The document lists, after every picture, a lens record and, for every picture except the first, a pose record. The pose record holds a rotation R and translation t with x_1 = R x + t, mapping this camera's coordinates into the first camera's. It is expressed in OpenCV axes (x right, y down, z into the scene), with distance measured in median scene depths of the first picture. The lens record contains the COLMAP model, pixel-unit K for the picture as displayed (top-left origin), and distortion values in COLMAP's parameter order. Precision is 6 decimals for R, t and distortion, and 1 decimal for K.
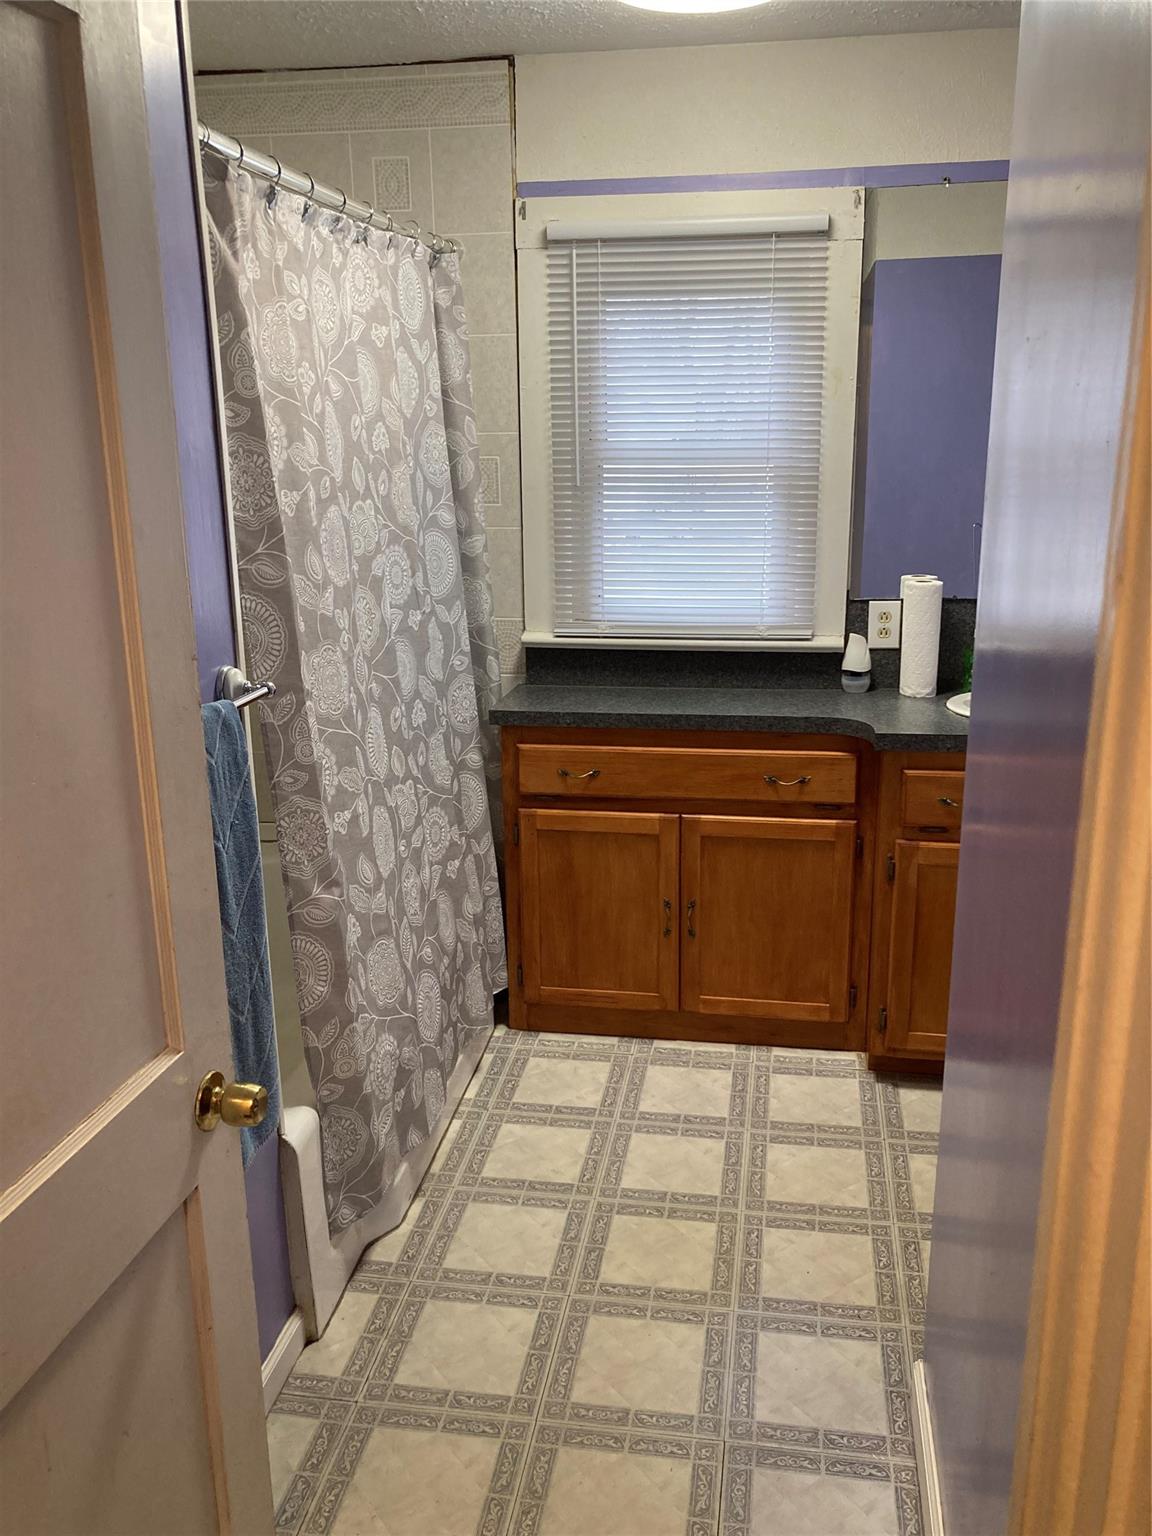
lens RADIAL K [[1258.2, 0, 576.3], [0, 1258.2, 772.0], [0, 0, 1]] dist [0.034771, -0.042064]
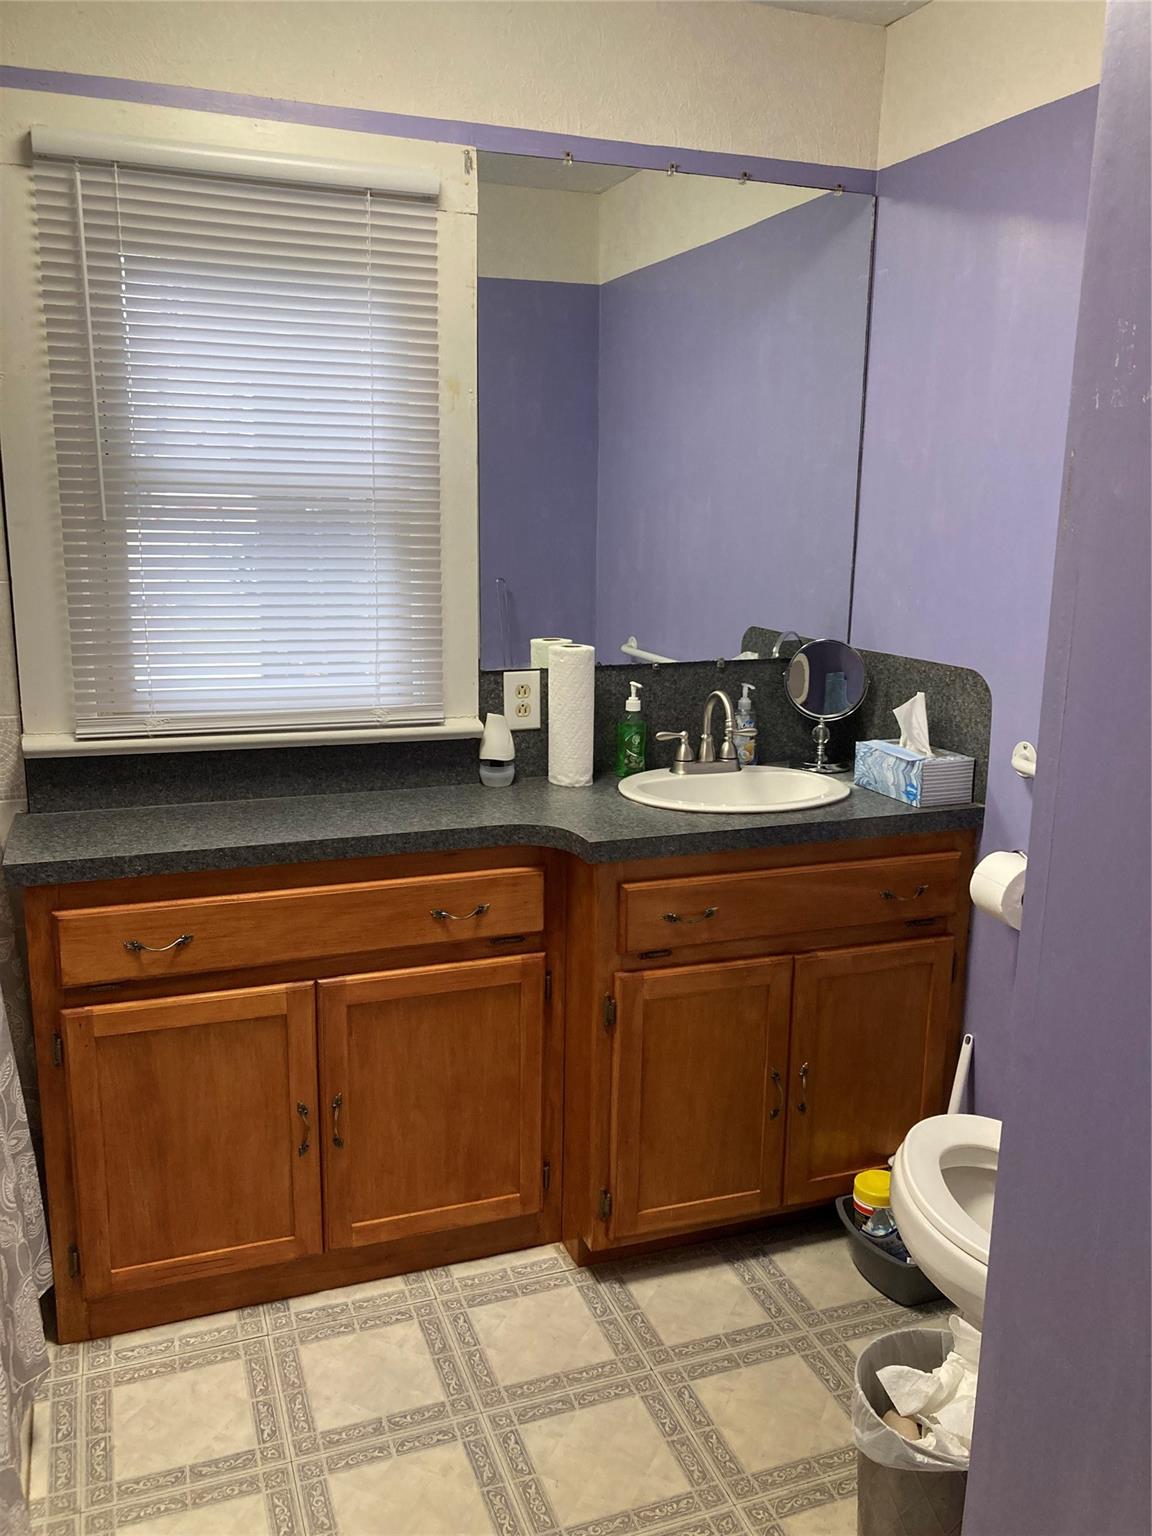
lens RADIAL K [[1258.2, 0, 583.5], [0, 1258.2, 774.4], [0, 0, 1]] dist [0.034771, -0.042064]
pose [[0.862185, -0.081423, 0.500008, -0.131484], [0.105419, 0.994229, -0.019876, -0.051042], [-0.495504, 0.069847, 0.865793, 0.298487]]
